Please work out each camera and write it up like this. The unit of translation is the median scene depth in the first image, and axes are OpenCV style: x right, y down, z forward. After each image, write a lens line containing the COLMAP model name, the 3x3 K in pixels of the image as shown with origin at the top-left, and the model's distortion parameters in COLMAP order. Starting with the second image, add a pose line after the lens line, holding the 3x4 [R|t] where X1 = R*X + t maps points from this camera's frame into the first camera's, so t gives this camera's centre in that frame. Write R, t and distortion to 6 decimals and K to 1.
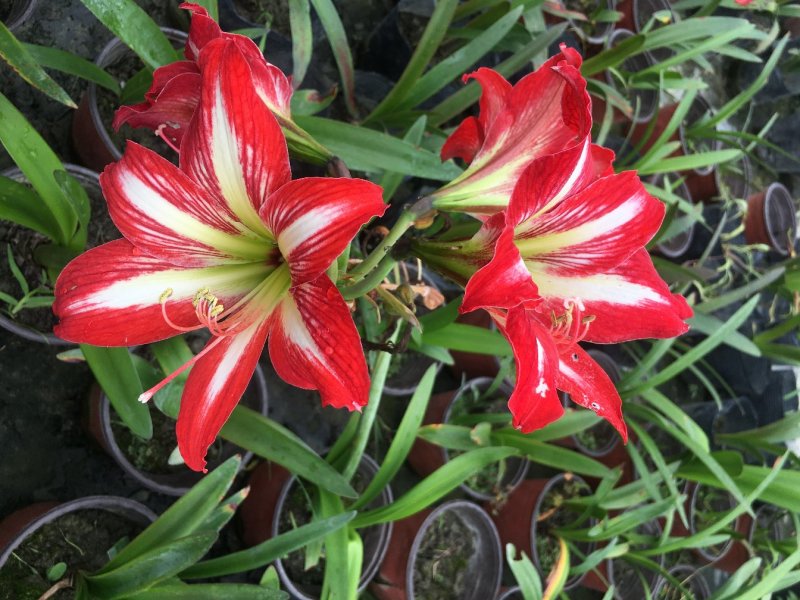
lens RADIAL K [[694.7, 0, 397.0], [0, 694.7, 299.4], [0, 0, 1]] dist [0.067289, -0.134607]
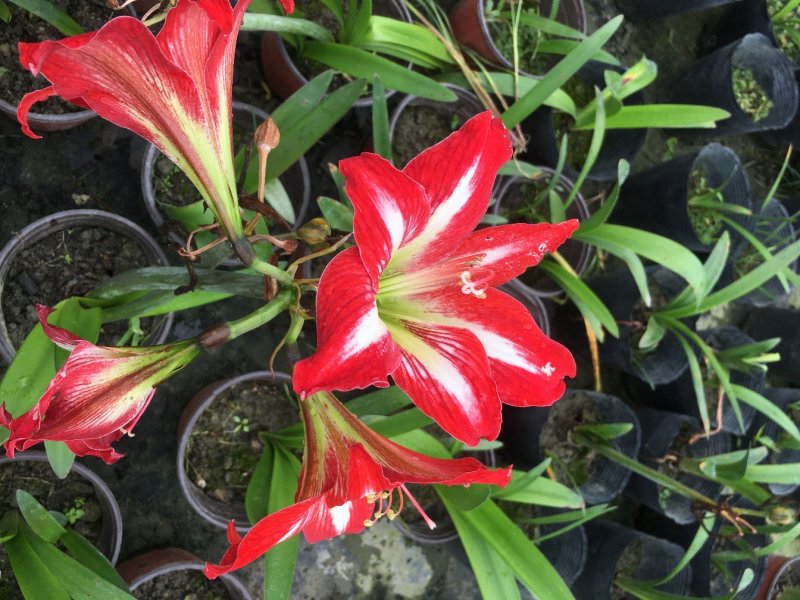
lens RADIAL K [[694.7, 0, 397.0], [0, 694.7, 299.4], [0, 0, 1]] dist [0.067289, -0.134607]
pose [[0.303490, -0.737017, -0.603903, 0.777604], [0.835045, -0.099520, 0.541106, -0.602206], [-0.458905, -0.668507, 0.585239, 0.404360]]
